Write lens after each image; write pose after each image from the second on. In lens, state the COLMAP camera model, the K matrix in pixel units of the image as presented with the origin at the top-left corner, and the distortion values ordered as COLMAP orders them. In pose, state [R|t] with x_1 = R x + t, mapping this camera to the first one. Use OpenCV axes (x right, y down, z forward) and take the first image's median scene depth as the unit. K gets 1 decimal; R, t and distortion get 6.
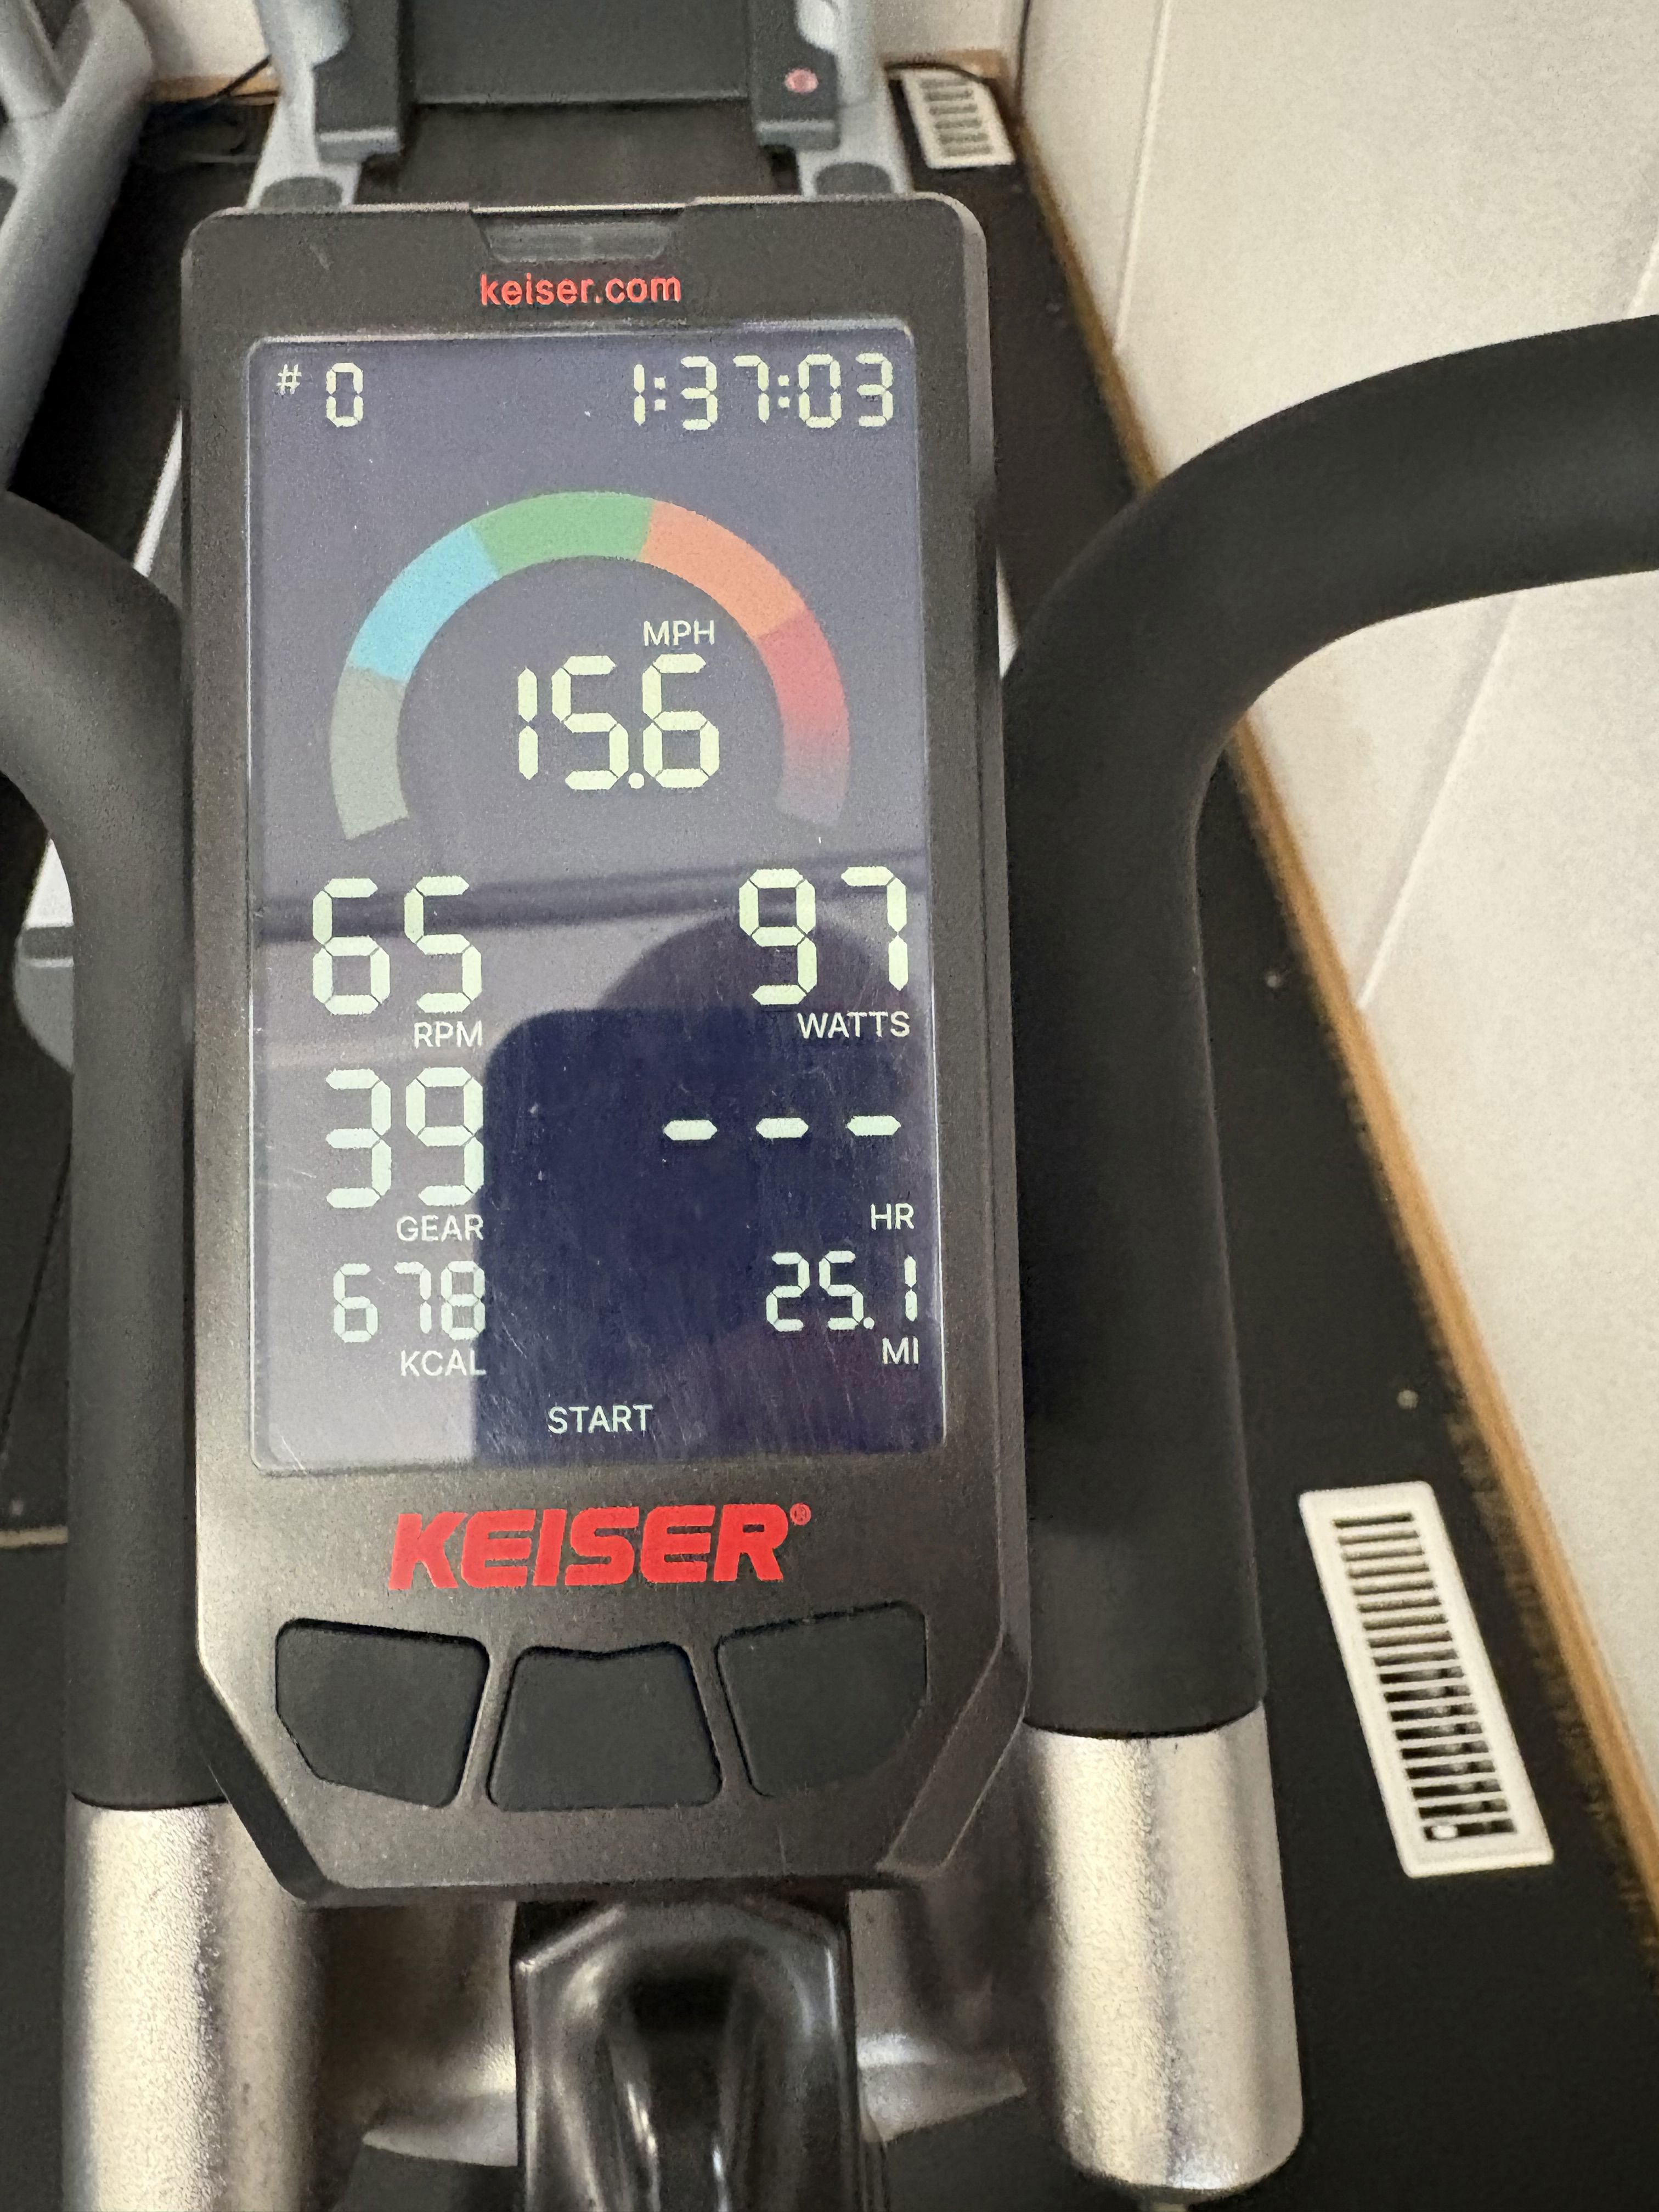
lens RADIAL K [[1673.5, 0, 832.3], [0, 1673.5, 992.4], [0, 0, 1]] dist [0.003877, -0.004454]
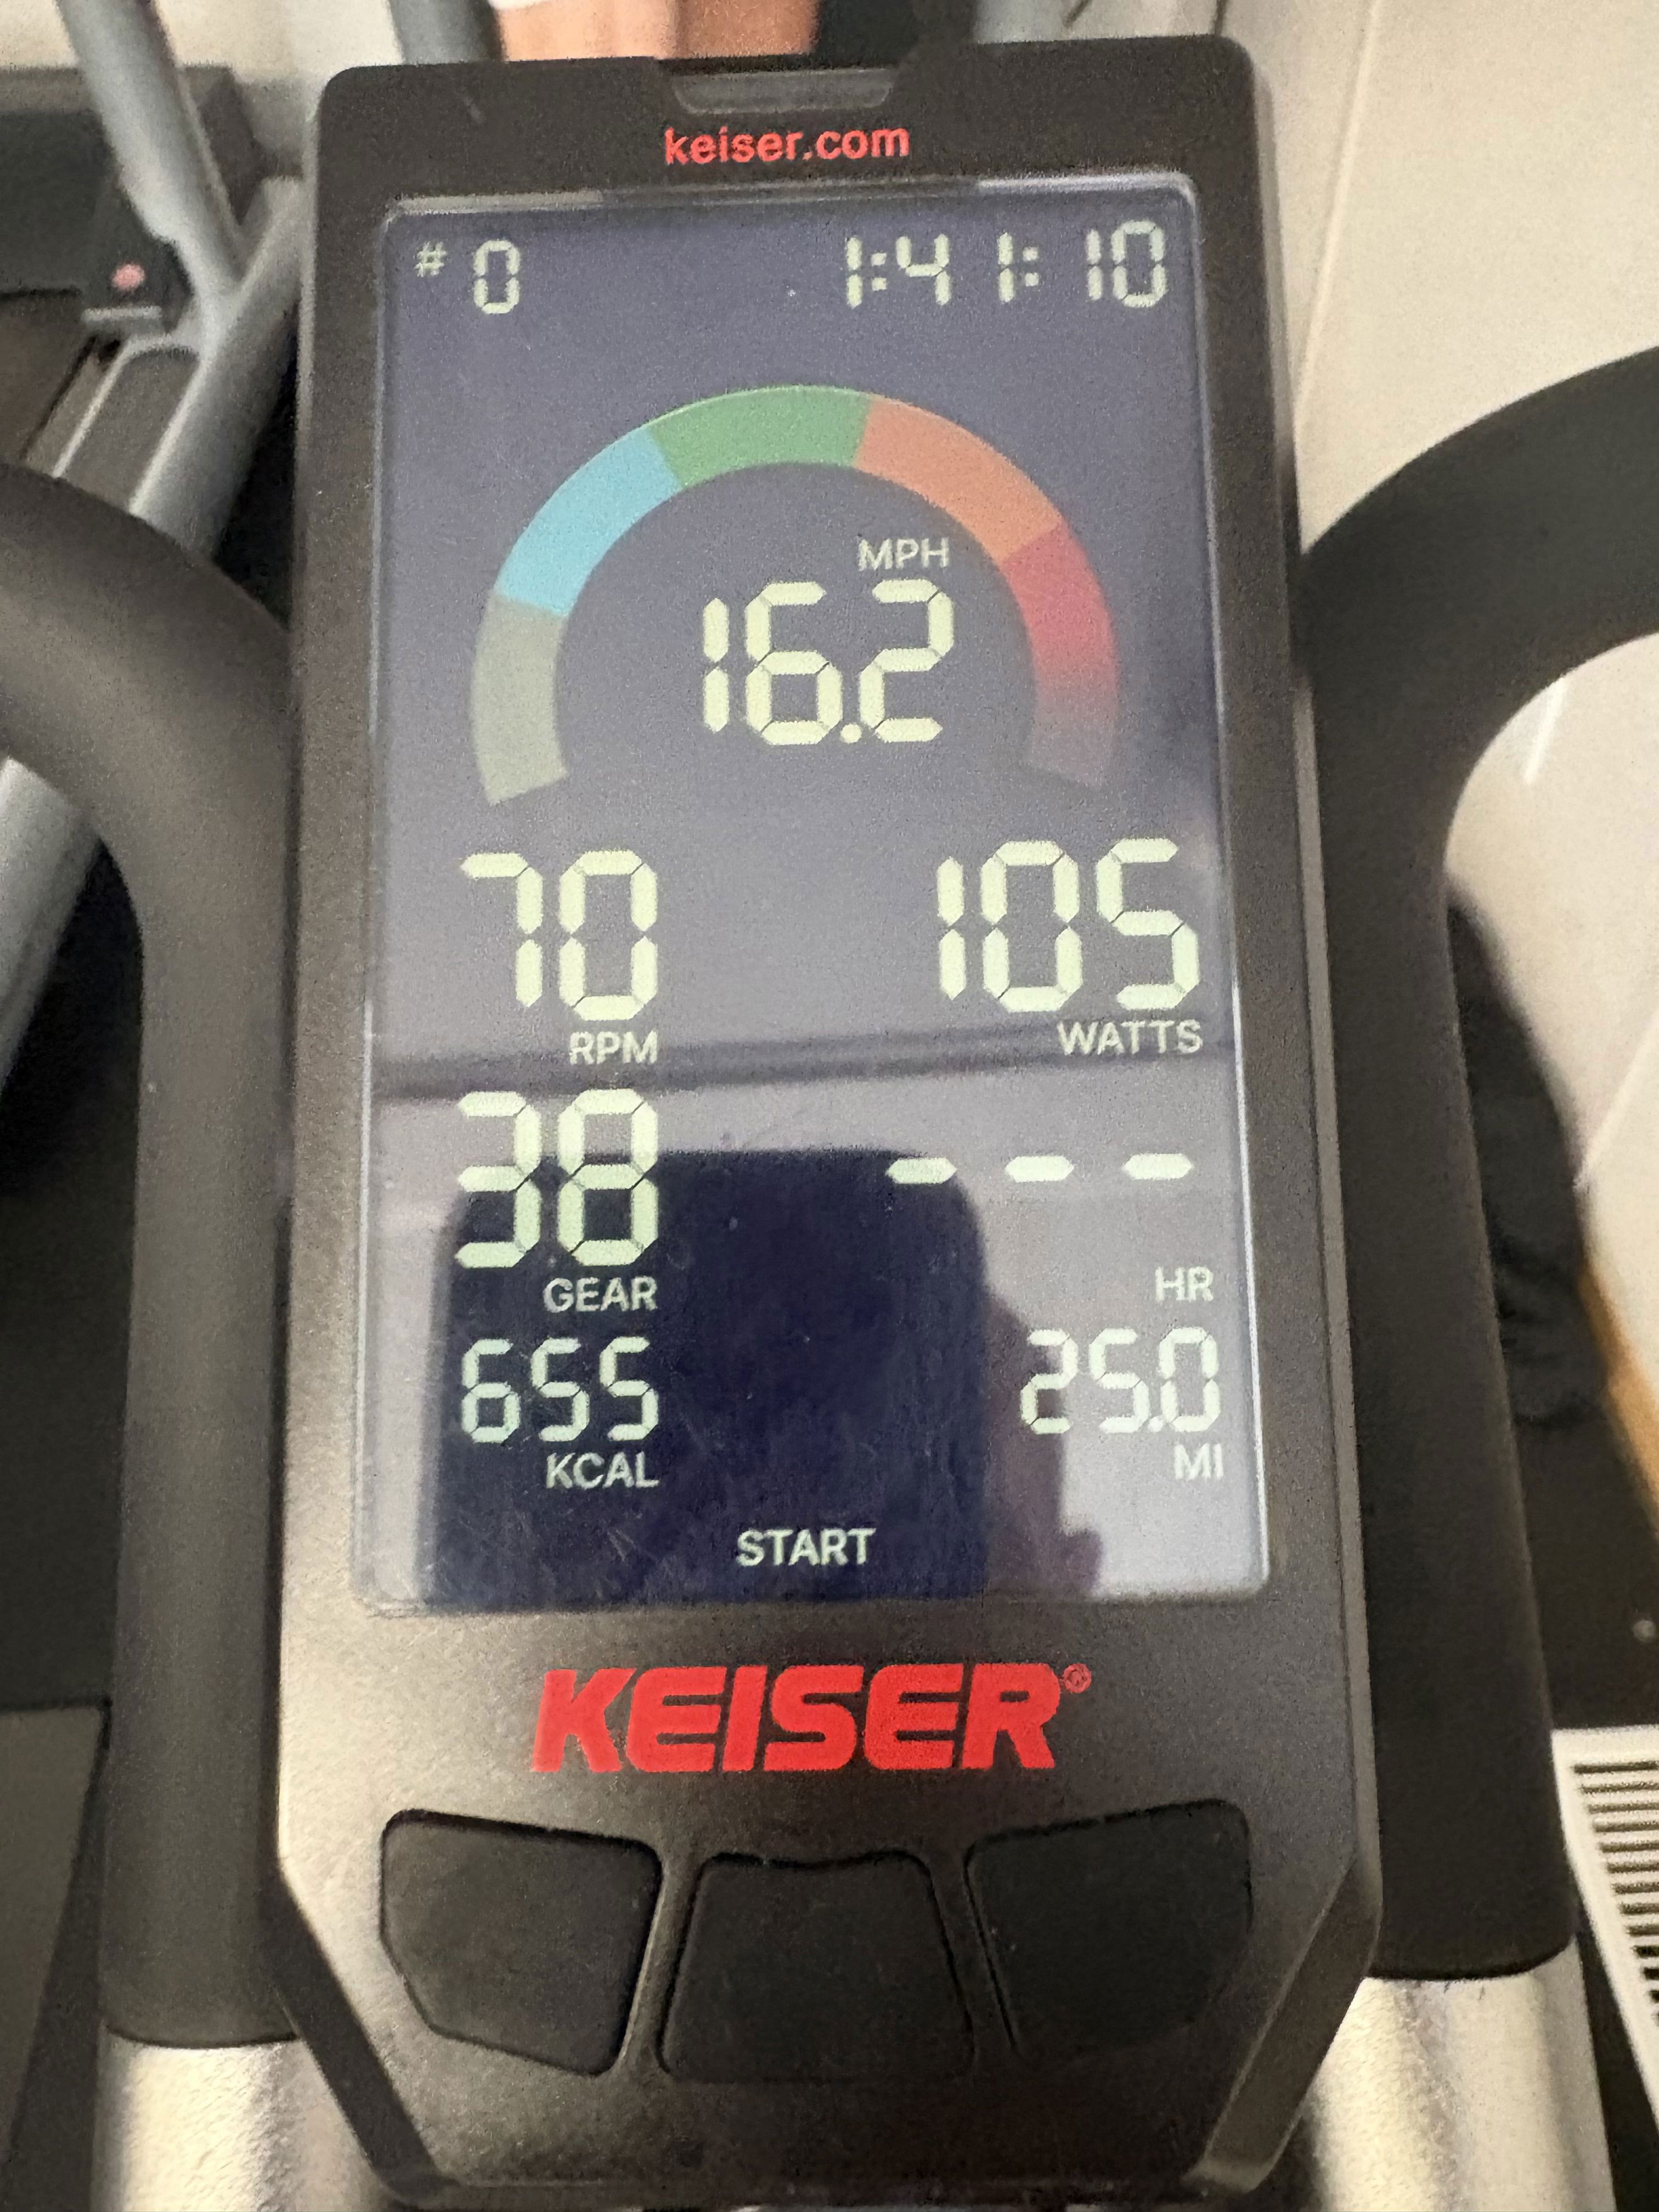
lens RADIAL K [[1661.9, 0, 827.7], [0, 1661.9, 1035.9], [0, 0, 1]] dist [0.000774, -0.001174]
pose [[0.999455, 0.002308, -0.032937, -0.102522], [-0.004768, 0.997188, -0.074783, 0.077128], [0.032671, 0.074900, 0.996656, 0.221784]]
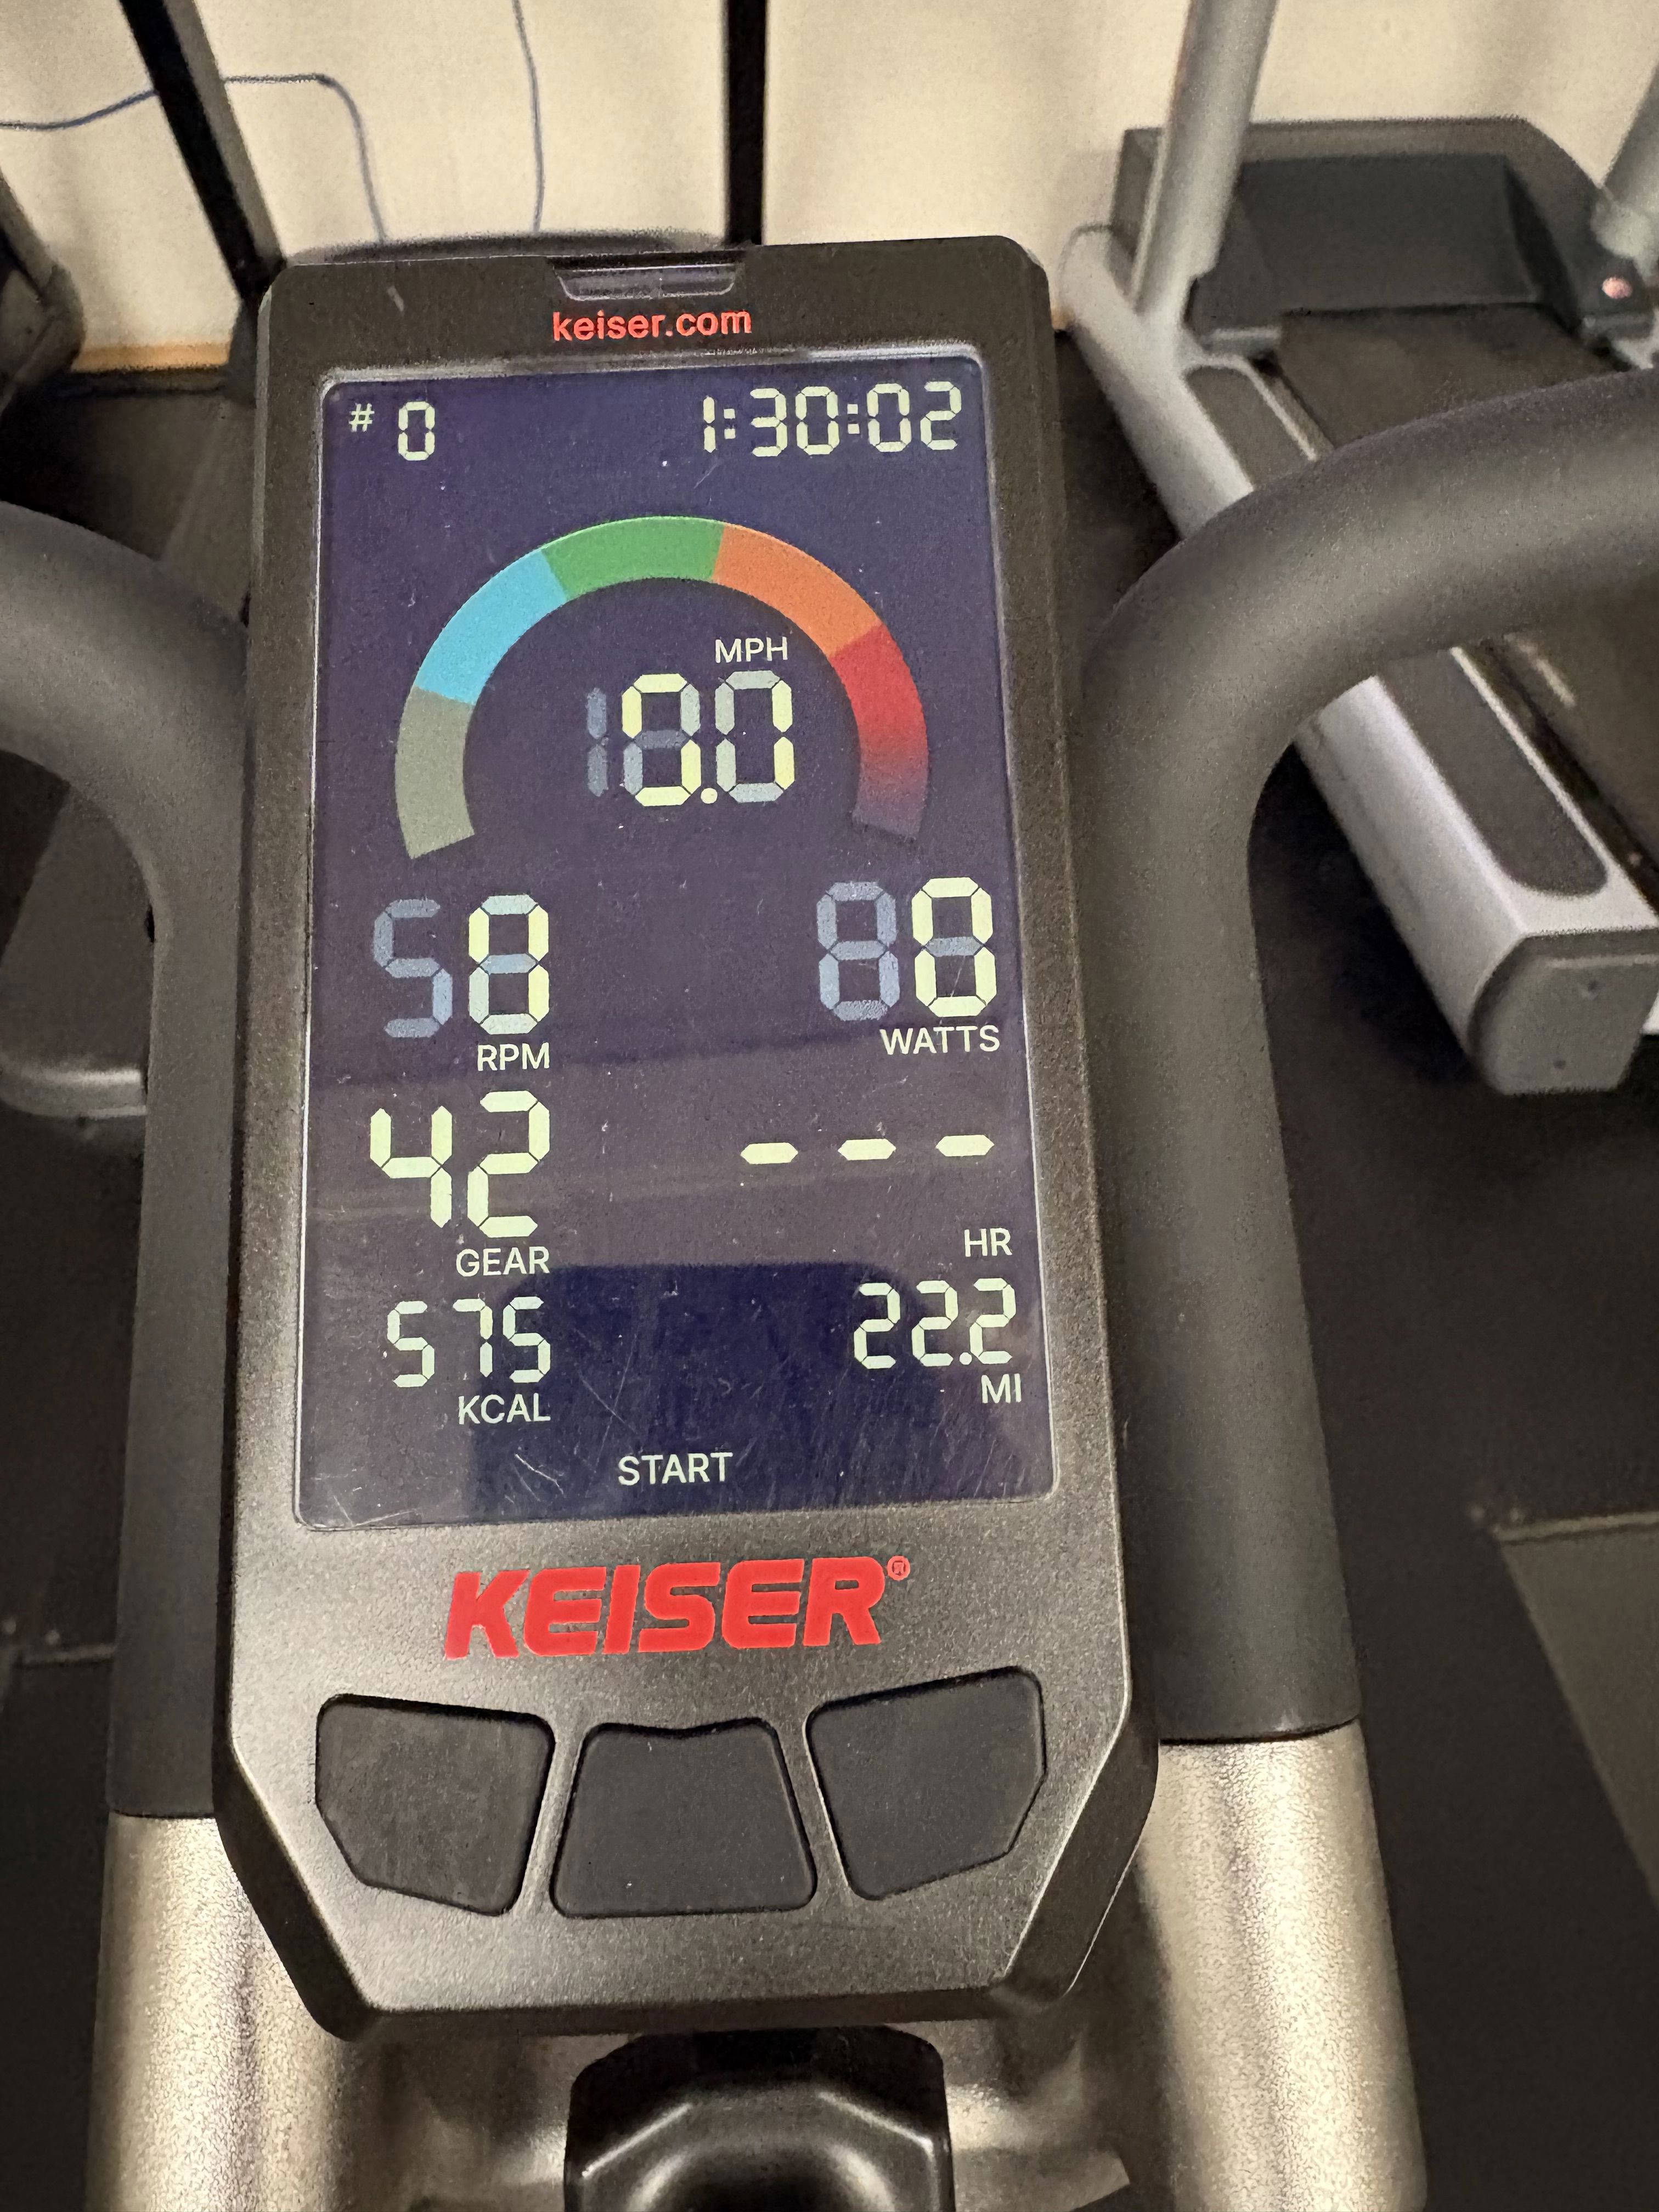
lens RADIAL K [[1684.0, 0, 828.9], [0, 1684.0, 1004.2], [0, 0, 1]] dist [0.001973, 0.001108]
pose [[0.999782, -0.017582, -0.011290, -0.039138], [0.015794, 0.989659, -0.142566, 0.133865], [0.013680, 0.142356, 0.989721, 0.052678]]
